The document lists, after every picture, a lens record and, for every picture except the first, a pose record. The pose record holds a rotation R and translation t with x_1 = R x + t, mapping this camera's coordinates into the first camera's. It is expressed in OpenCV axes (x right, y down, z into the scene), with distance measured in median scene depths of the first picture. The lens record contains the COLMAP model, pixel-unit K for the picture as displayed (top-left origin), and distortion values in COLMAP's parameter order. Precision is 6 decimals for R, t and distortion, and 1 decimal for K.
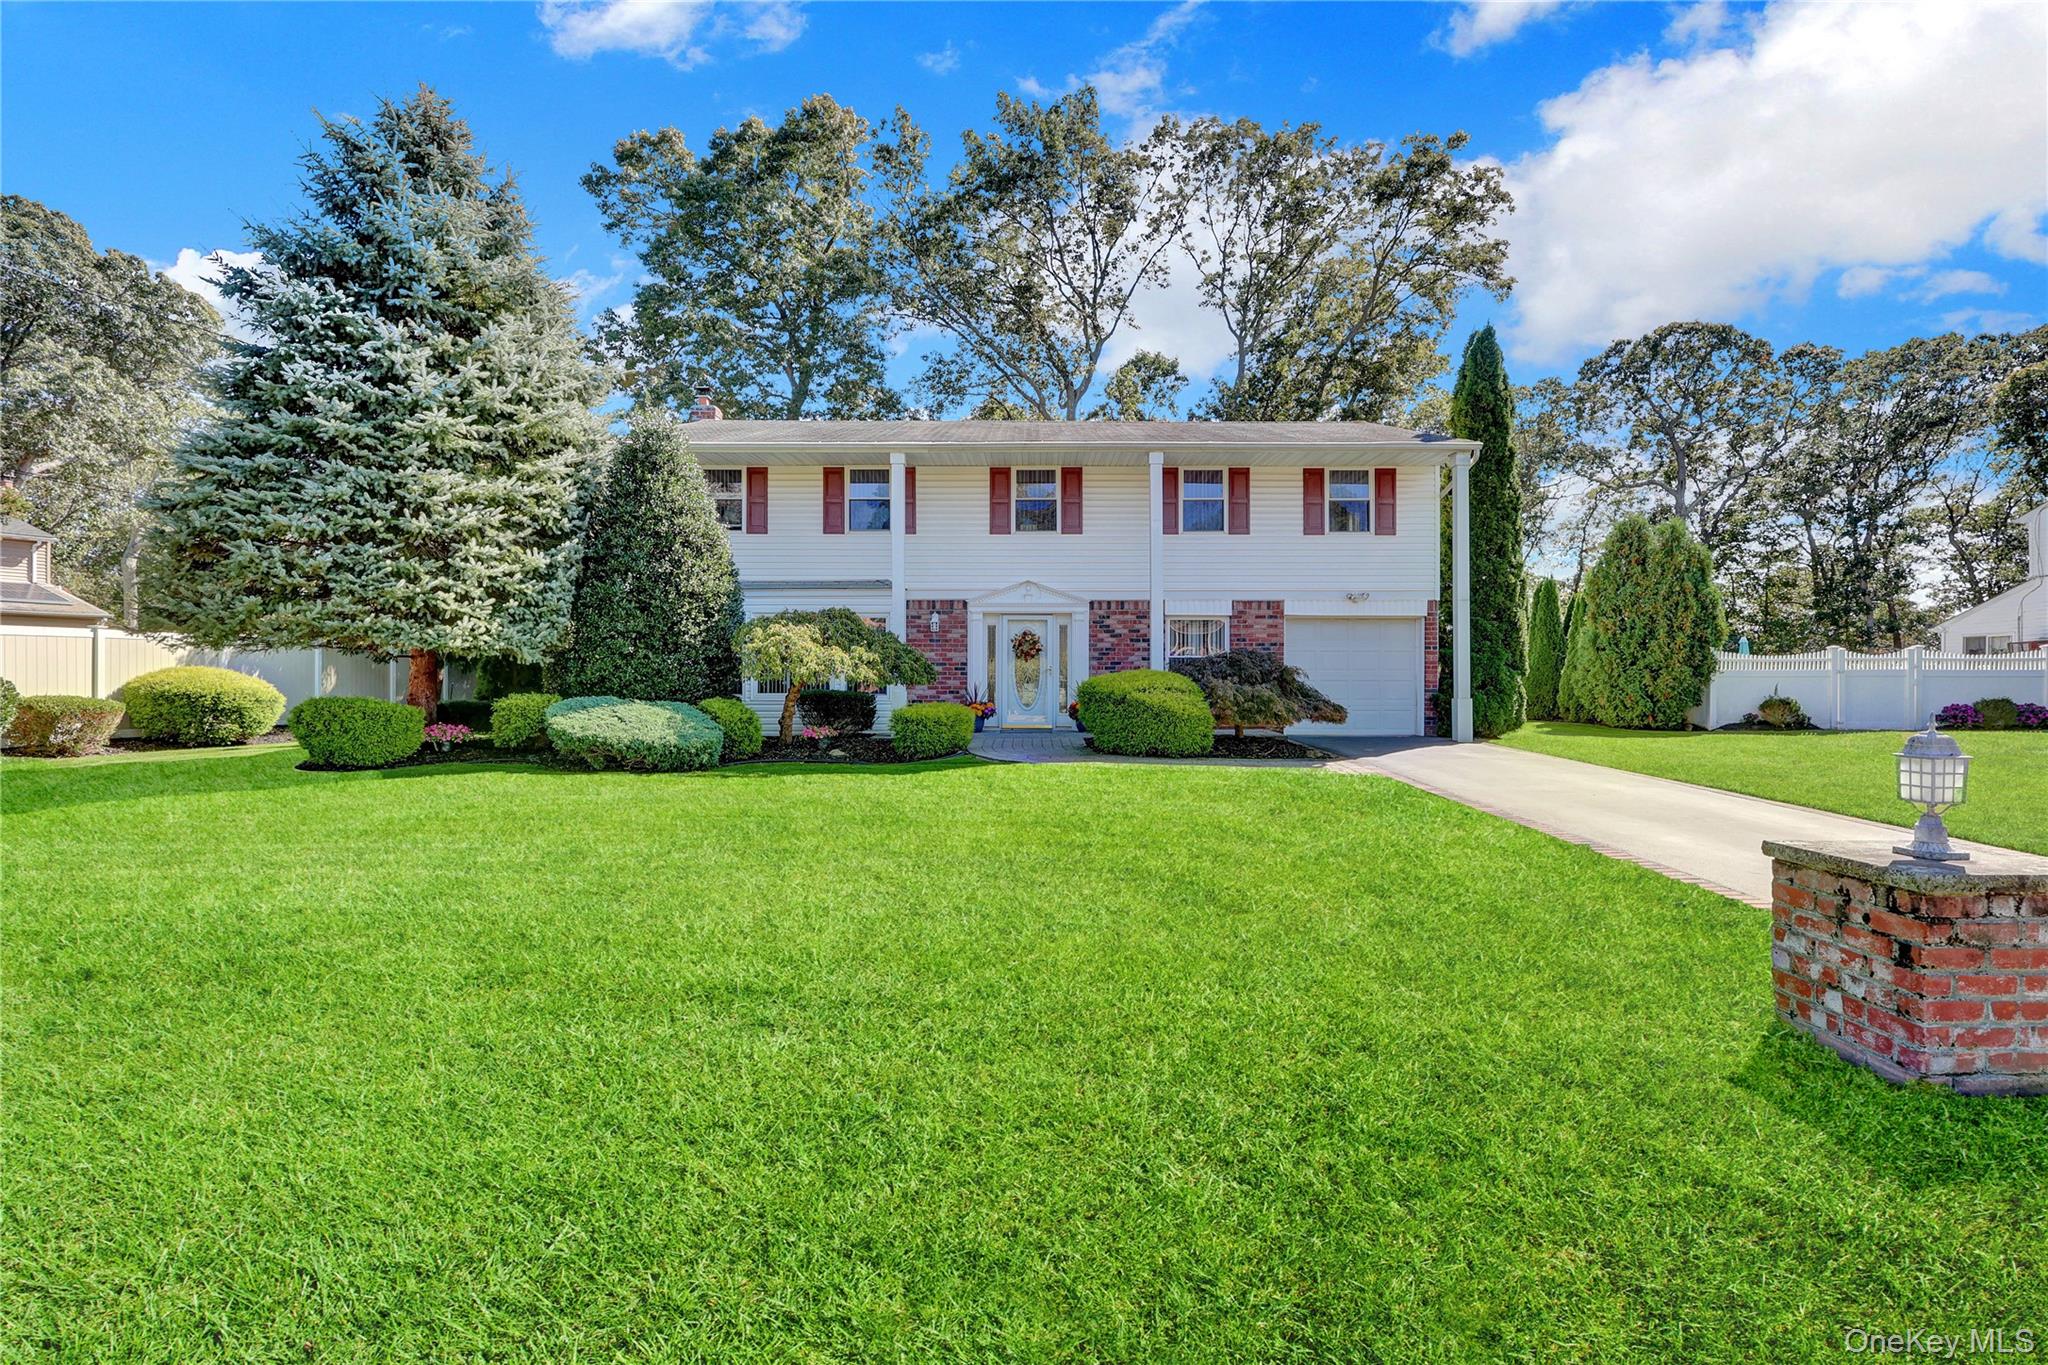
lens RADIAL K [[958.9, 0, 961.6], [0, 958.9, 684.5], [0, 0, 1]] dist [0.000229, 0.002898]
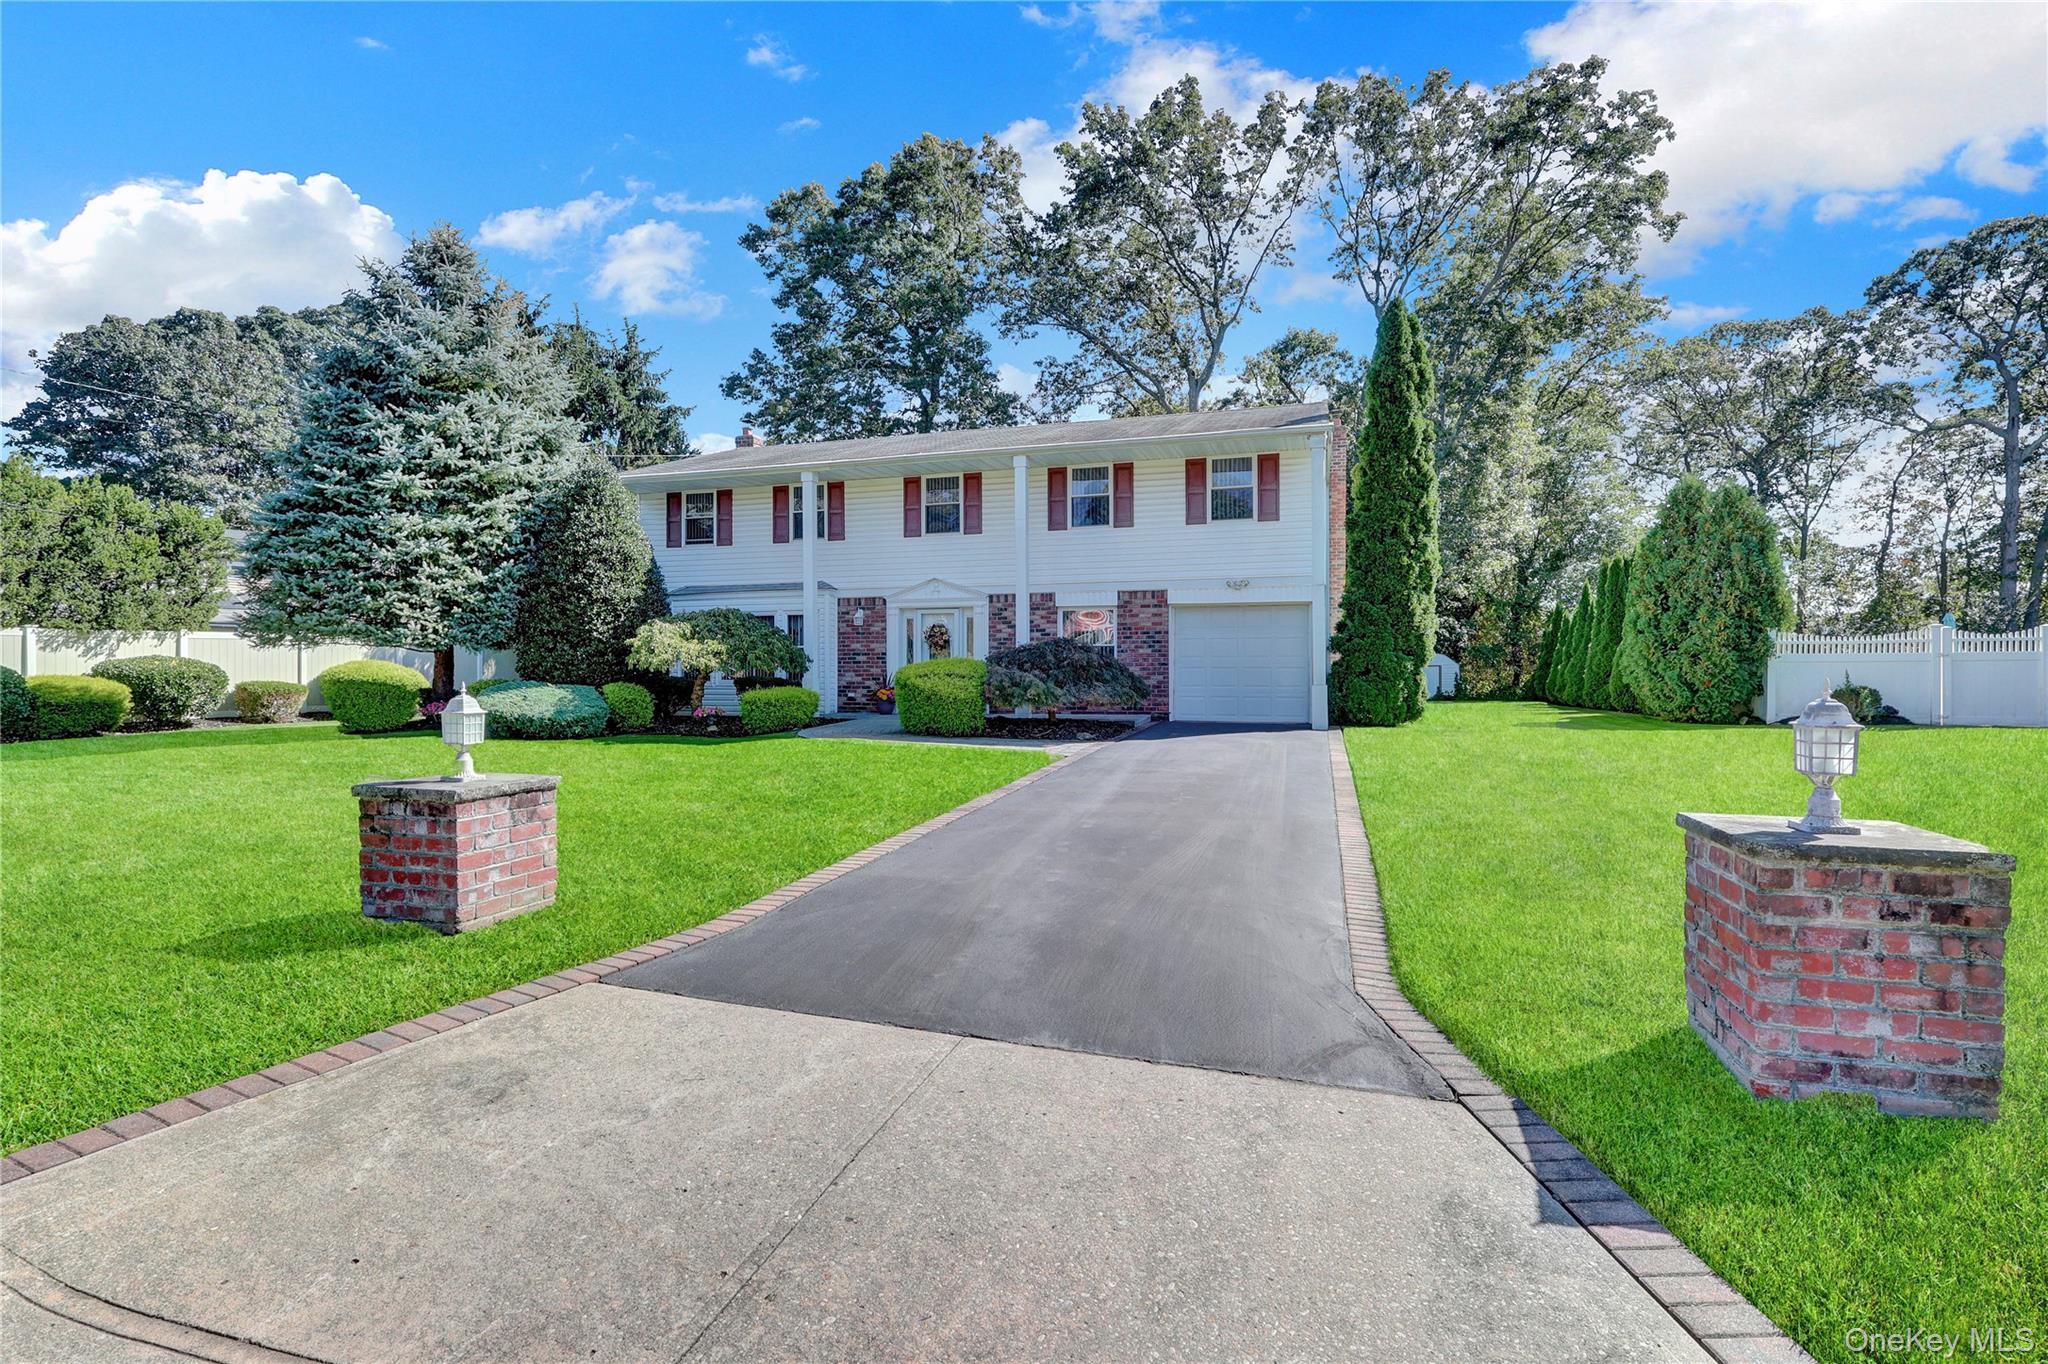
lens RADIAL K [[958.9, 0, 1011.3], [0, 958.9, 678.8], [0, 0, 1]] dist [0.000229, 0.002898]
pose [[0.955417, 0.000134, -0.295261, 0.478702], [0.000964, 0.999993, 0.003575, 0.004087], [0.295260, -0.003700, 0.955410, -0.031324]]
